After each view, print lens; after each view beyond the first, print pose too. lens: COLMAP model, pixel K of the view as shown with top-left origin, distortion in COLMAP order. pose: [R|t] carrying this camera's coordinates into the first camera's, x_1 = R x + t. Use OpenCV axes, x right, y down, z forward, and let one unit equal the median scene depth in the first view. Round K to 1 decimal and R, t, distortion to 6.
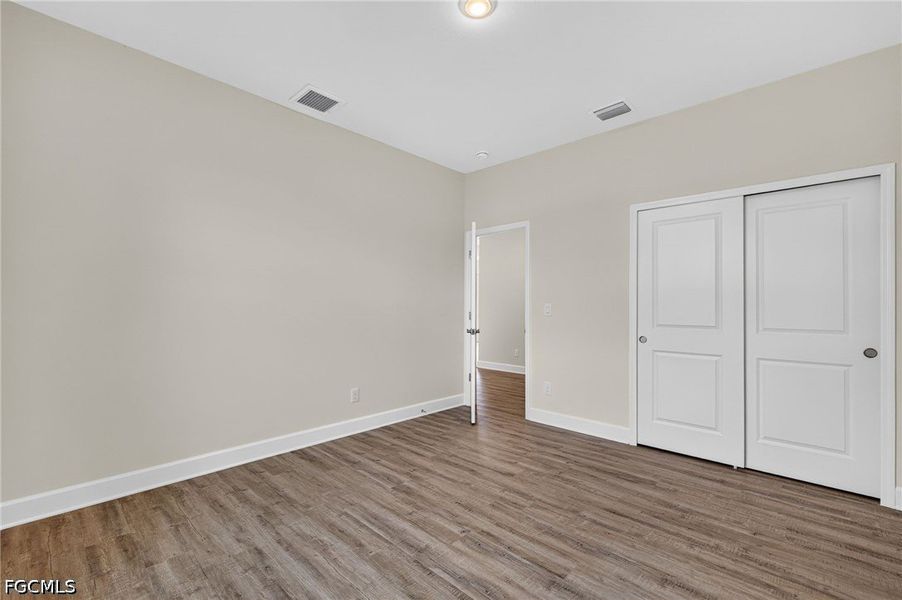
lens RADIAL K [[432.2, 0, 447.4], [0, 432.2, 302.8], [0, 0, 1]] dist [0.002604, -0.000120]
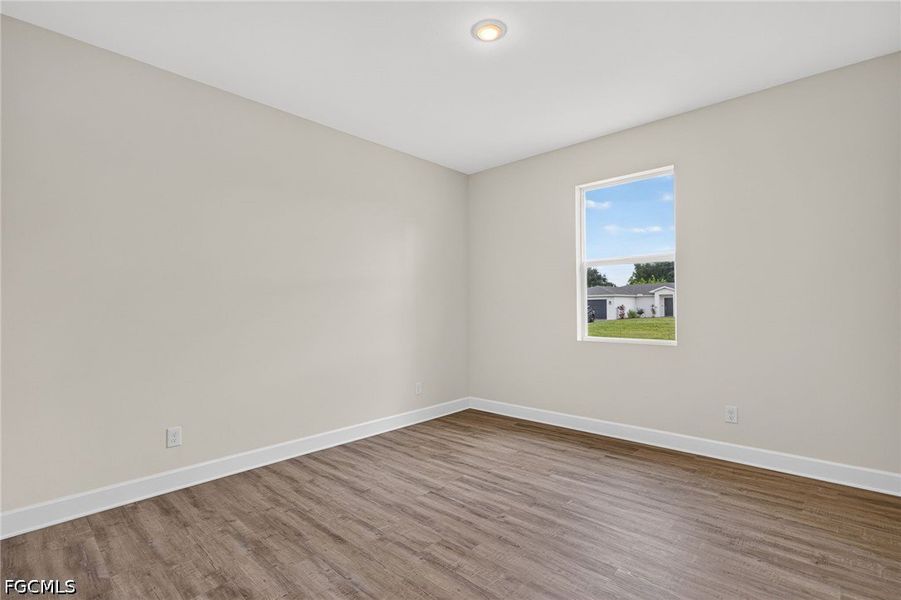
lens RADIAL K [[431.7, 0, 446.9], [0, 431.7, 302.8], [0, 0, 1]] dist [0.002604, -0.000120]
pose [[-0.999972, -0.000574, -0.007407, 0.177953], [-0.000407, 0.999745, -0.022596, 0.017243], [0.007419, -0.022592, -0.999717, 1.996875]]
